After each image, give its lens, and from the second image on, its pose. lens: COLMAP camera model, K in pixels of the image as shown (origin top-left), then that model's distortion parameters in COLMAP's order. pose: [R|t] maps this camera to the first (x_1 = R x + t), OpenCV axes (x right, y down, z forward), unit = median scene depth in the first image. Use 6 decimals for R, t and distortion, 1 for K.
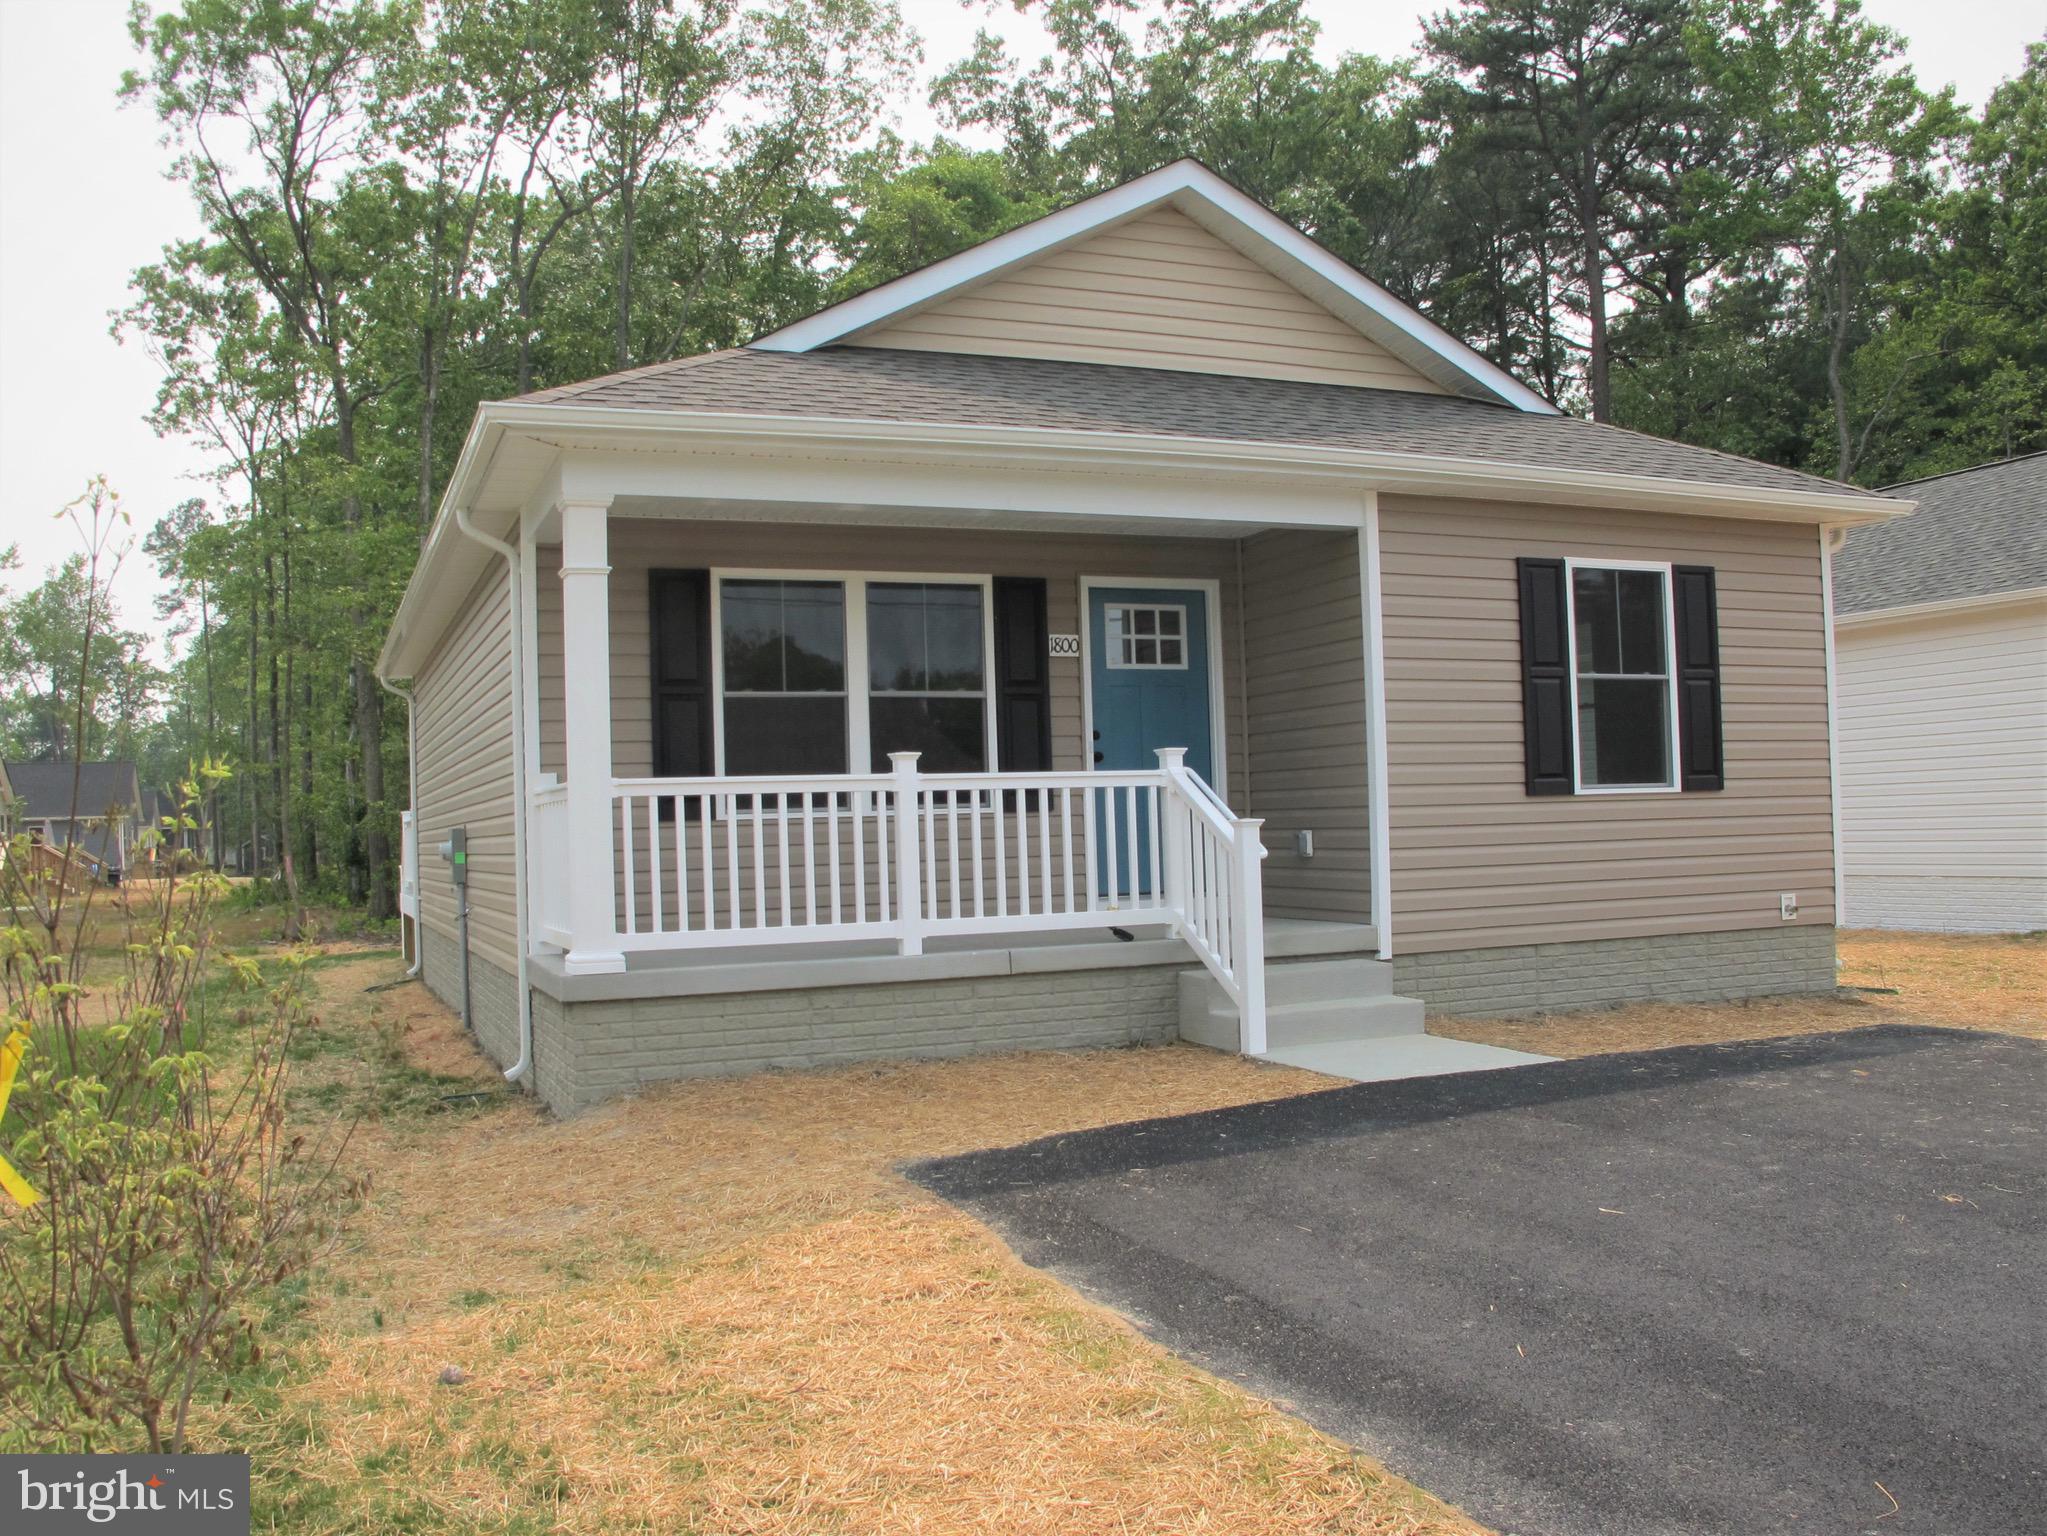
lens RADIAL K [[1769.3, 0, 1022.4], [0, 1769.3, 791.4], [0, 0, 1]] dist [-0.150235, 0.122810]
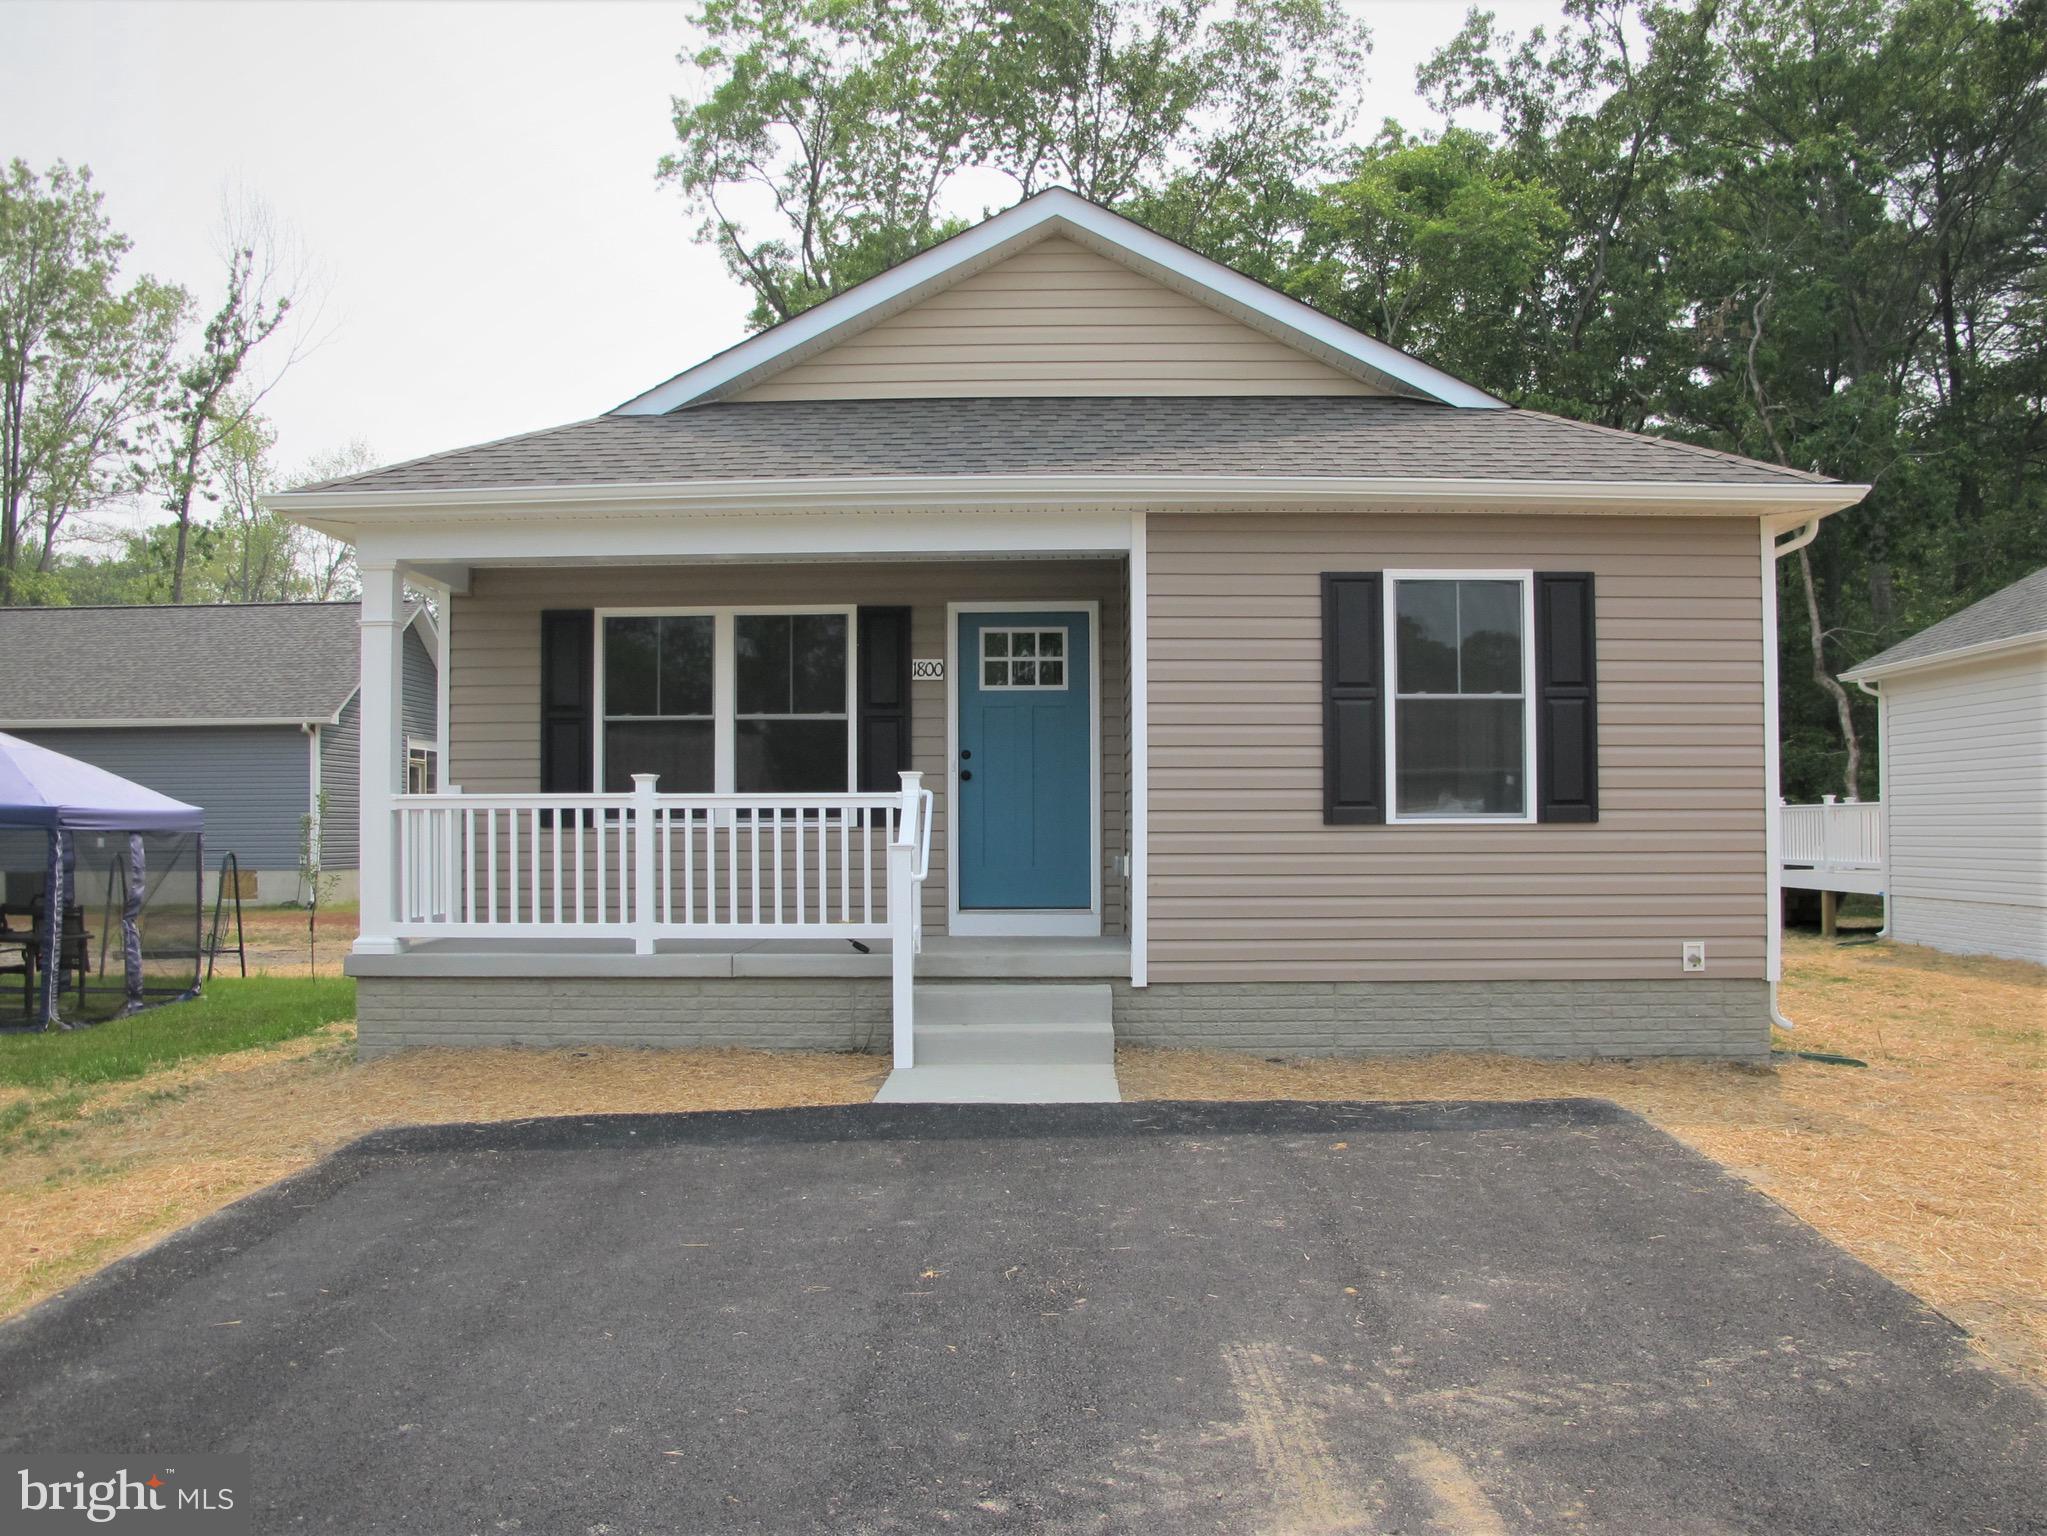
lens RADIAL K [[1769.3, 0, 1022.4], [0, 1769.3, 791.4], [0, 0, 1]] dist [-0.150235, 0.122810]
pose [[0.915771, 0.017492, -0.401319, 0.510039], [-0.015025, 0.999844, 0.009294, -0.021205], [0.401419, -0.002481, 0.915891, 0.060547]]
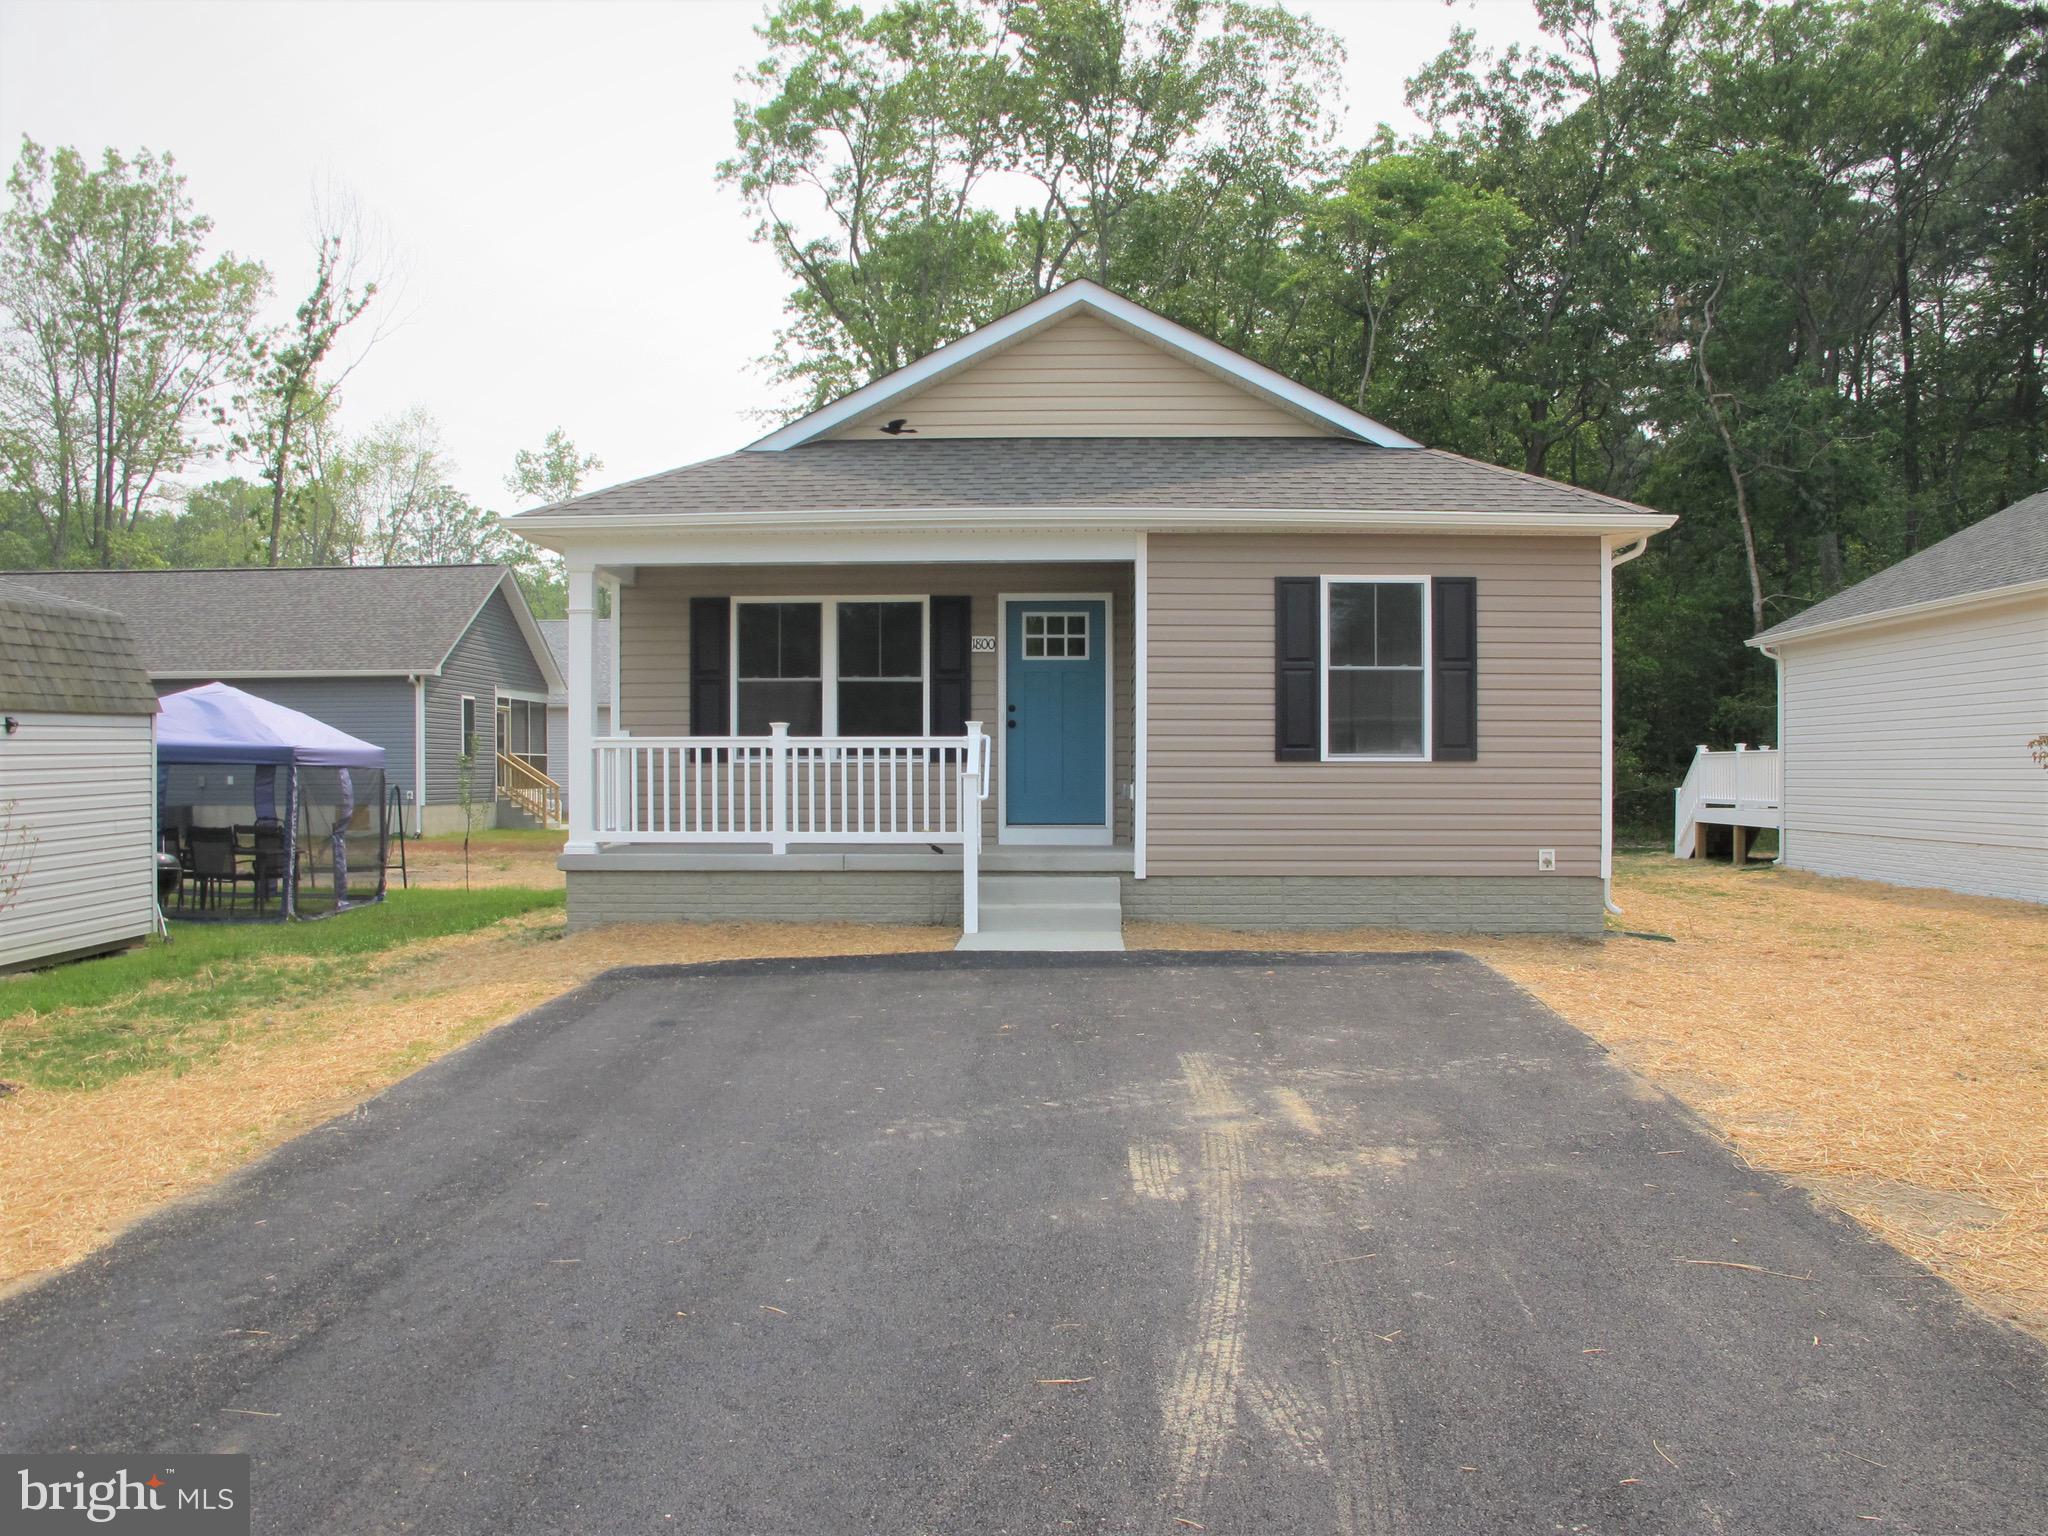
lens RADIAL K [[1729.8, 0, 1017.6], [0, 1729.8, 787.2], [0, 0, 1]] dist [-0.154069, 0.118237]
pose [[0.910291, 0.033291, -0.412629, 0.629059], [-0.018749, 0.999054, 0.039244, -0.024247], [0.413545, -0.027987, 0.910054, -0.238575]]
